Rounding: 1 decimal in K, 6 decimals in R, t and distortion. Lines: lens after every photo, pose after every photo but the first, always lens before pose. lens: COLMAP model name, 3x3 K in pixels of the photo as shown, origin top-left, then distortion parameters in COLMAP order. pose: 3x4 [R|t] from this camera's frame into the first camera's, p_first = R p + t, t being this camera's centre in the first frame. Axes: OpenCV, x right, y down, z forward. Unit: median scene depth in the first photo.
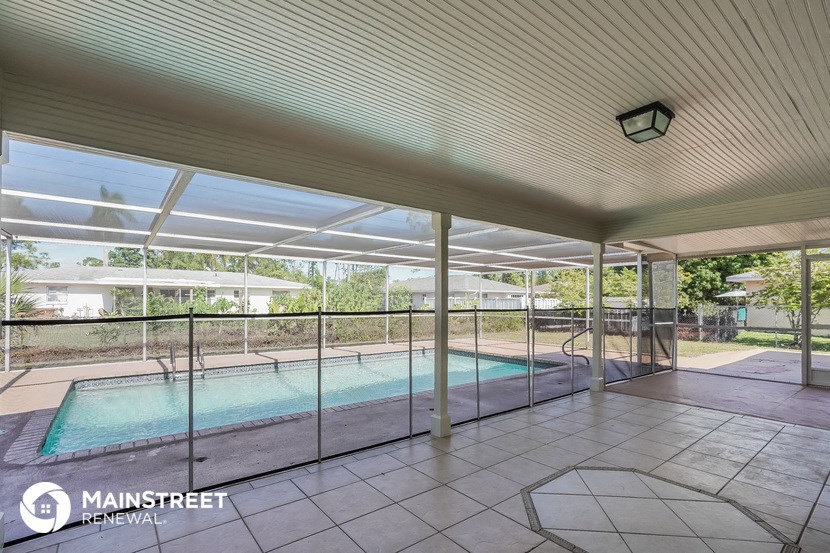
lens RADIAL K [[384.9, 0, 411.1], [0, 384.9, 296.7], [0, 0, 1]] dist [-0.026507, 0.001367]
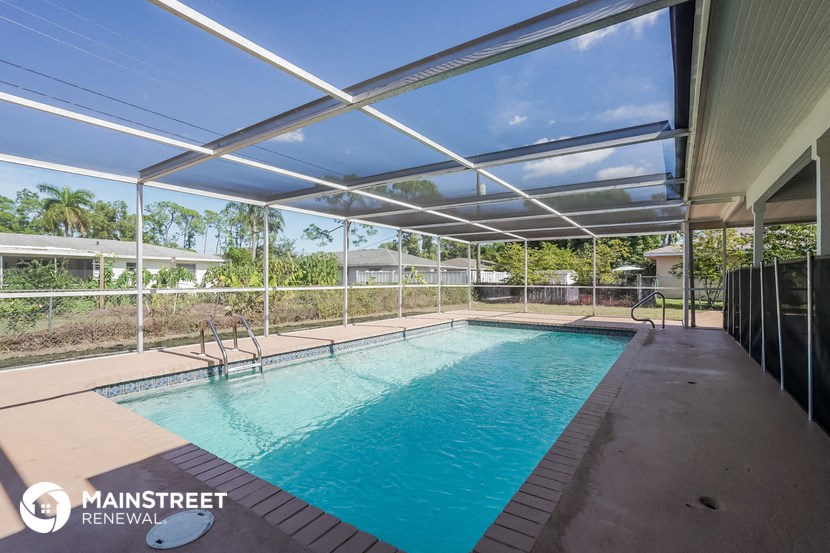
lens RADIAL K [[384.9, 0, 414.3], [0, 384.9, 278.1], [0, 0, 1]] dist [-0.026507, 0.001367]
pose [[0.957973, -0.005551, 0.286805, -0.415507], [0.001821, 0.999910, 0.013271, 0.028671], [-0.286853, -0.012191, 0.957897, 0.212072]]
